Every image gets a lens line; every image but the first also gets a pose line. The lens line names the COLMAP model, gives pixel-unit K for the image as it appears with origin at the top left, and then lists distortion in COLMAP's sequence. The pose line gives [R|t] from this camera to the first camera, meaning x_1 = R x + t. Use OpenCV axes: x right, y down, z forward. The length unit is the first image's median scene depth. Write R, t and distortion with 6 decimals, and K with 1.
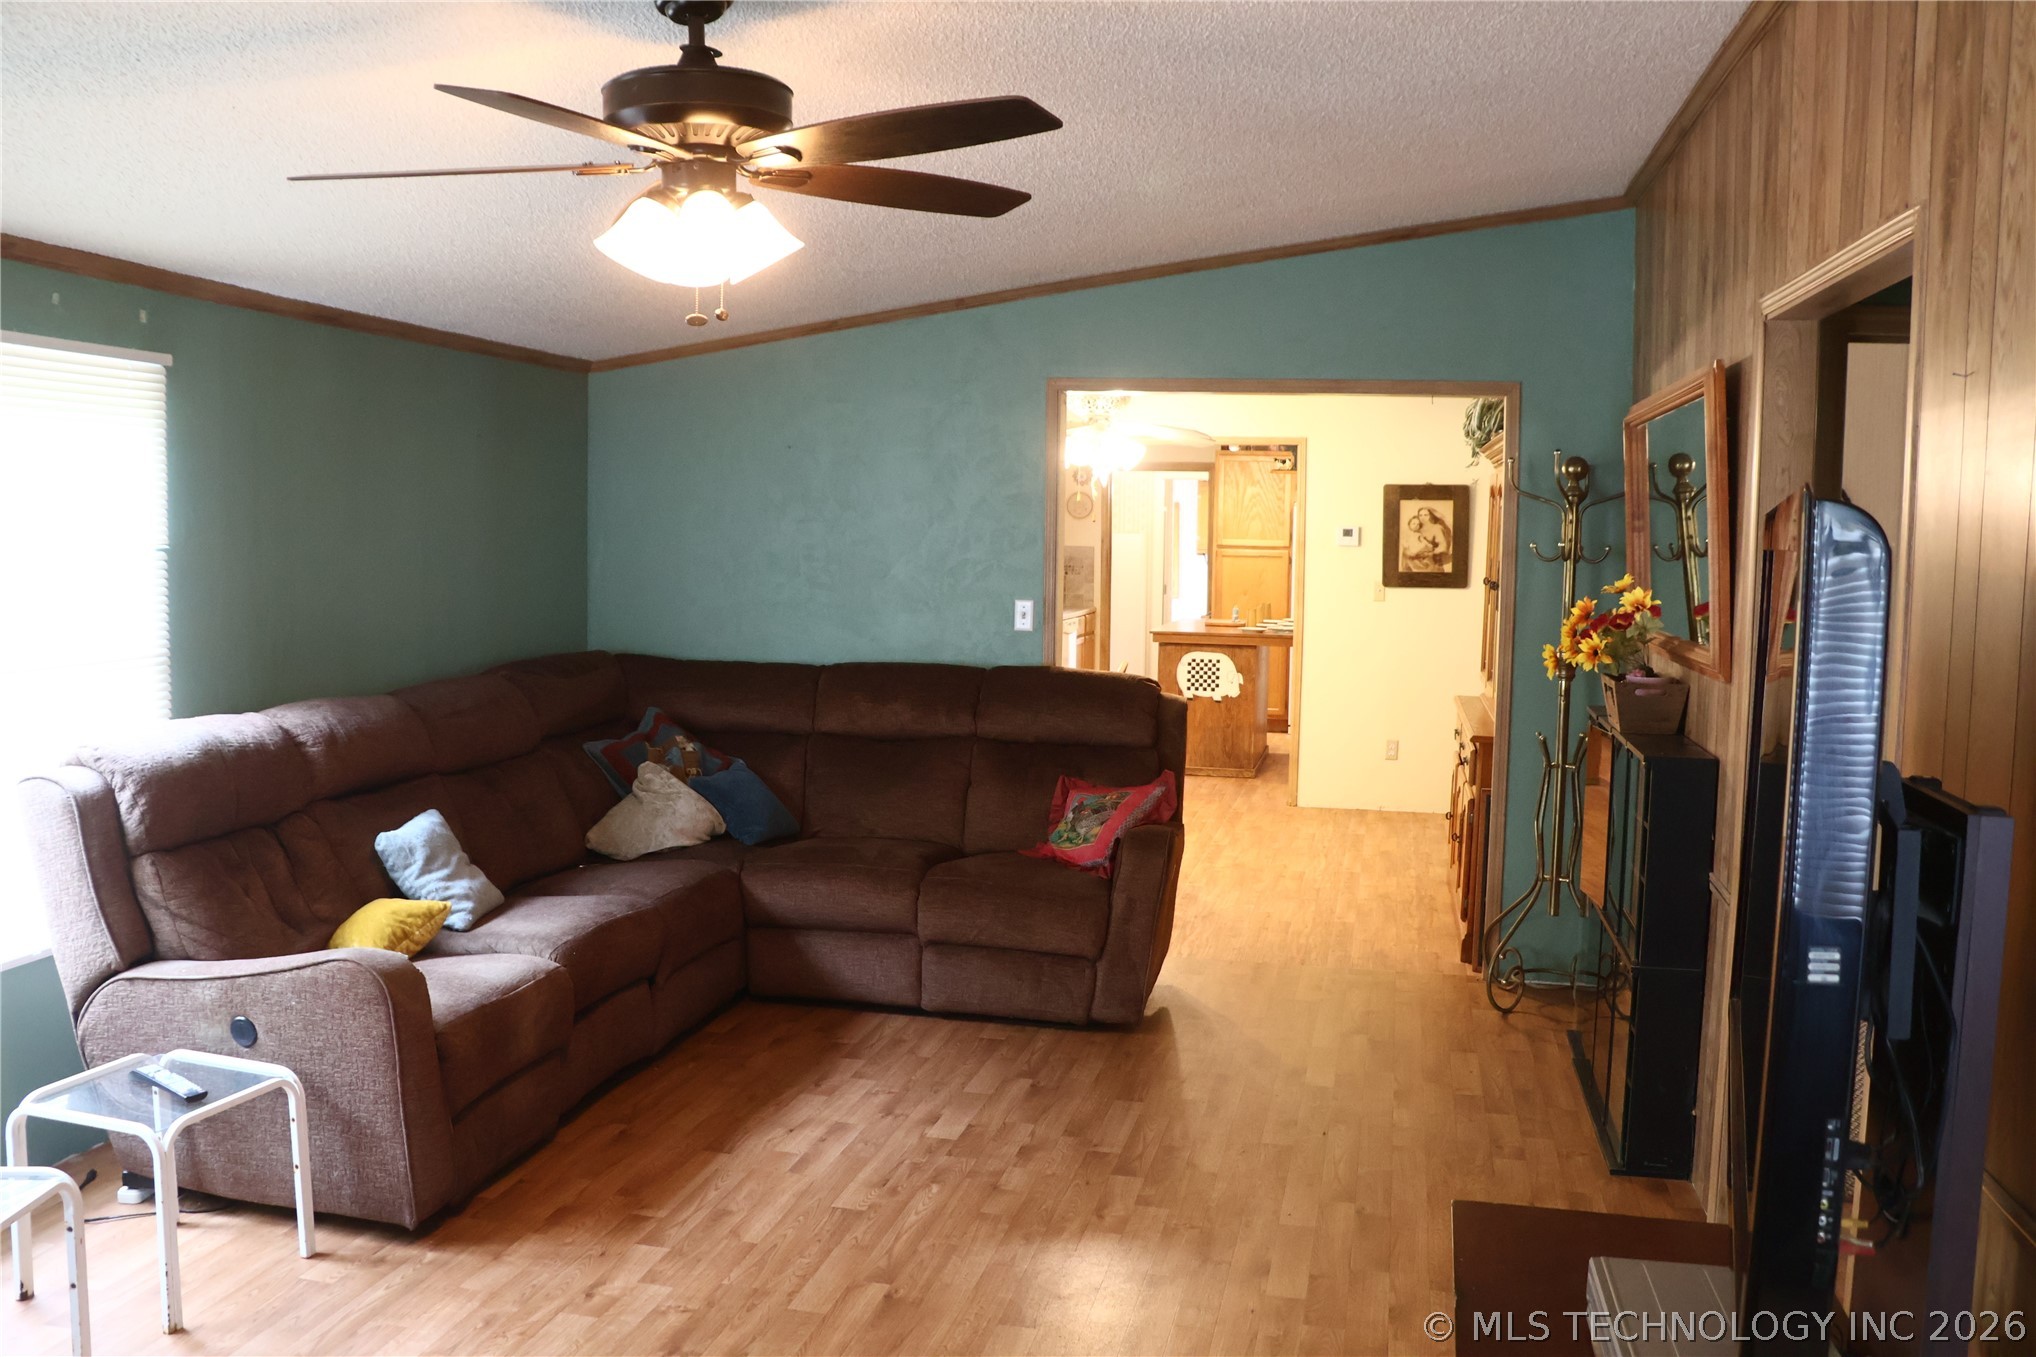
lens RADIAL K [[1688.4, 0, 1014.9], [0, 1688.4, 678.3], [0, 0, 1]] dist [-0.184991, 0.156749]
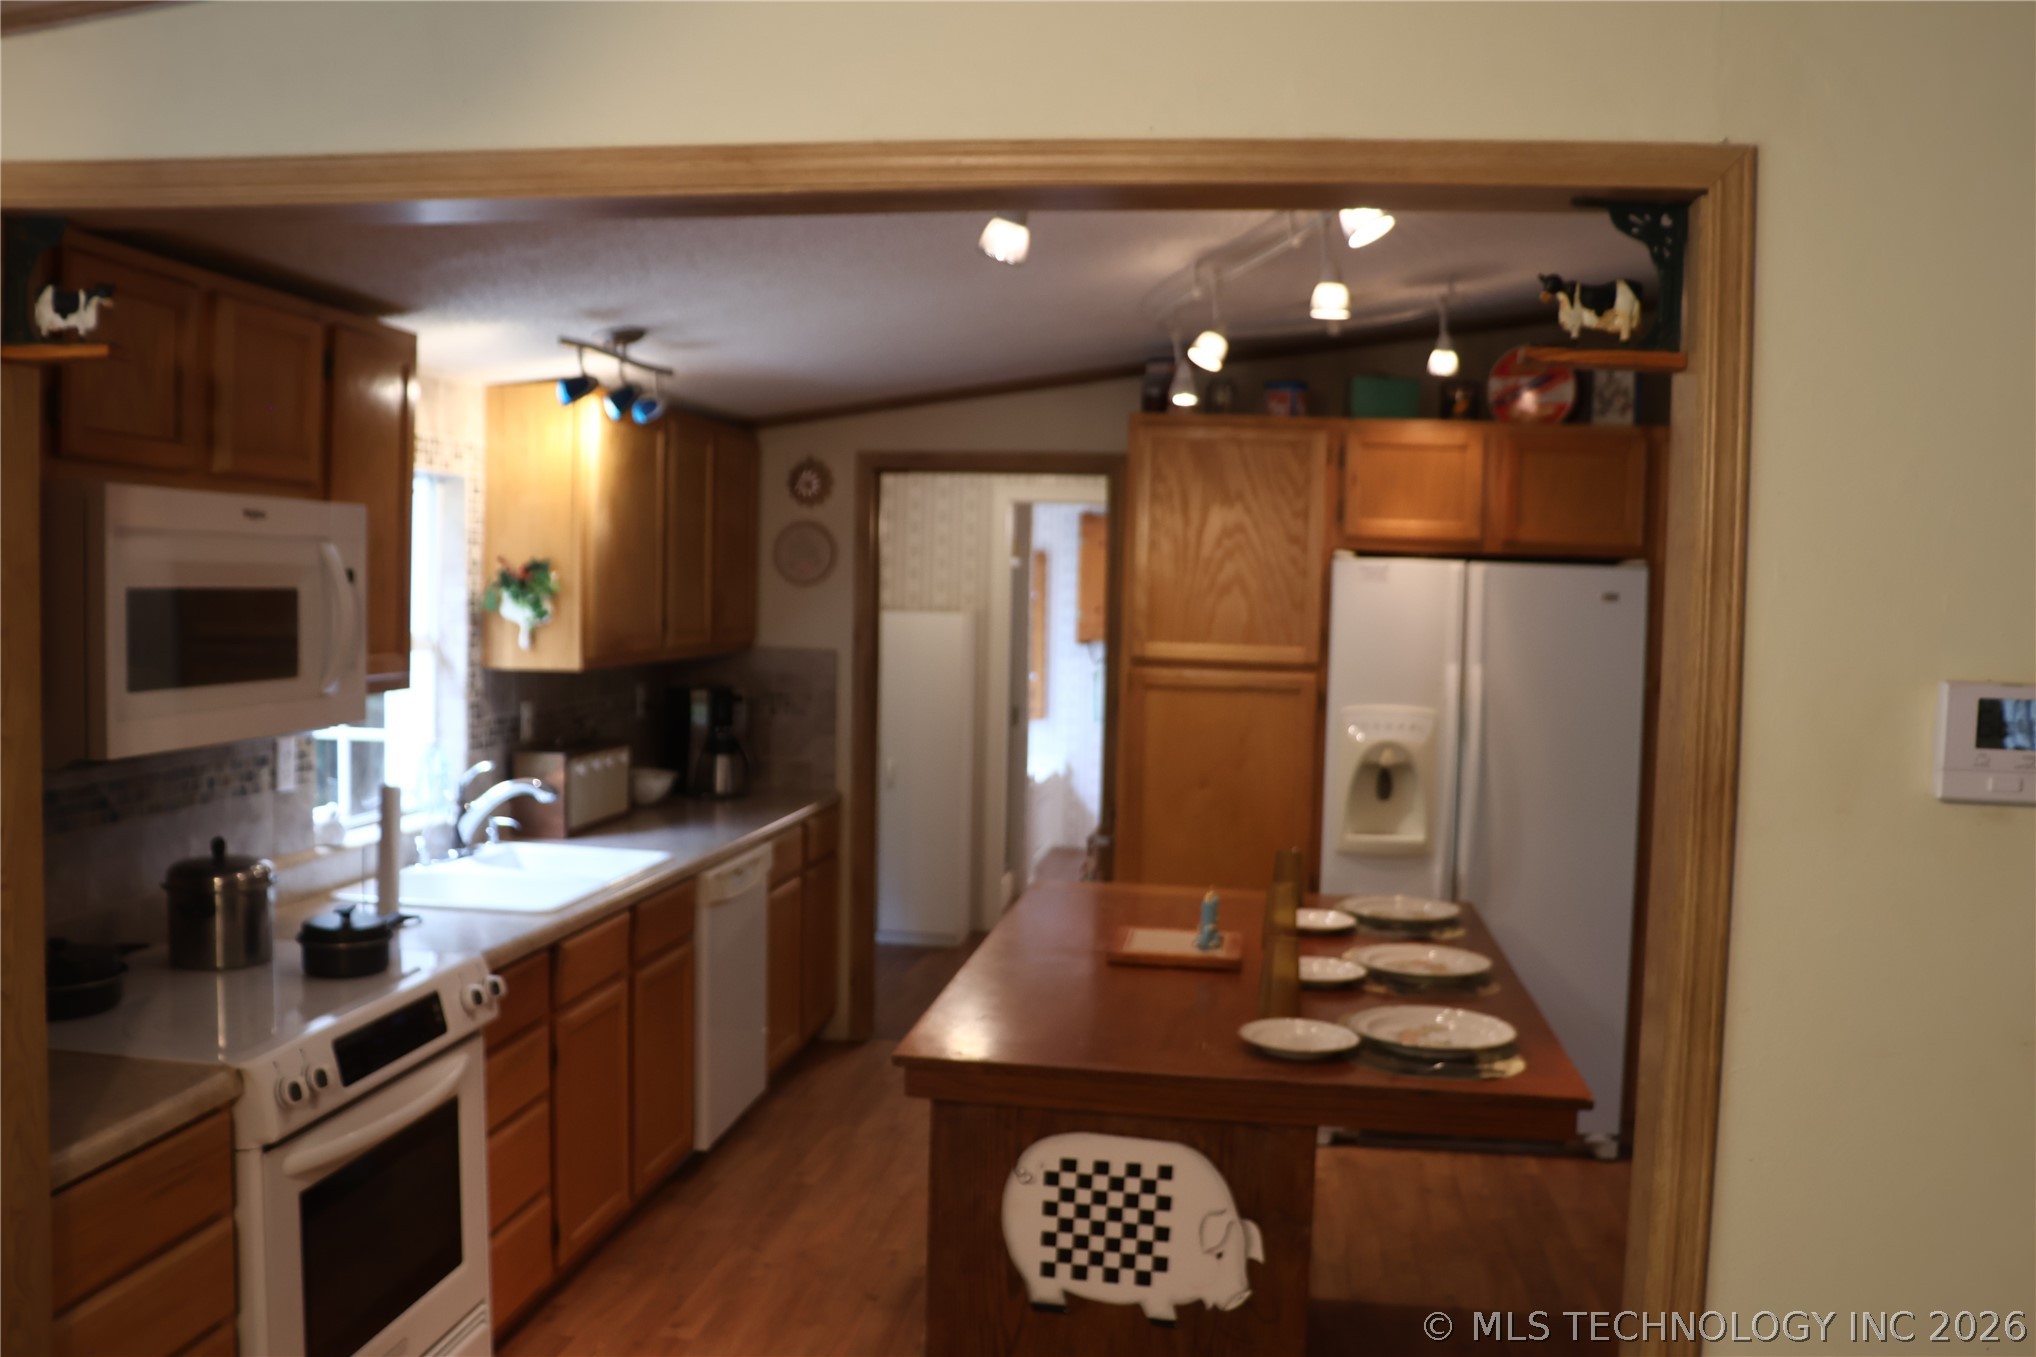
lens RADIAL K [[1688.4, 0, 1020.6], [0, 1688.4, 681.0], [0, 0, 1]] dist [-0.184991, 0.156749]
pose [[0.996975, 0.009556, 0.077135, 0.065758], [-0.007169, 0.999489, -0.031165, -0.062486], [-0.077394, 0.030518, 0.996533, 0.623834]]
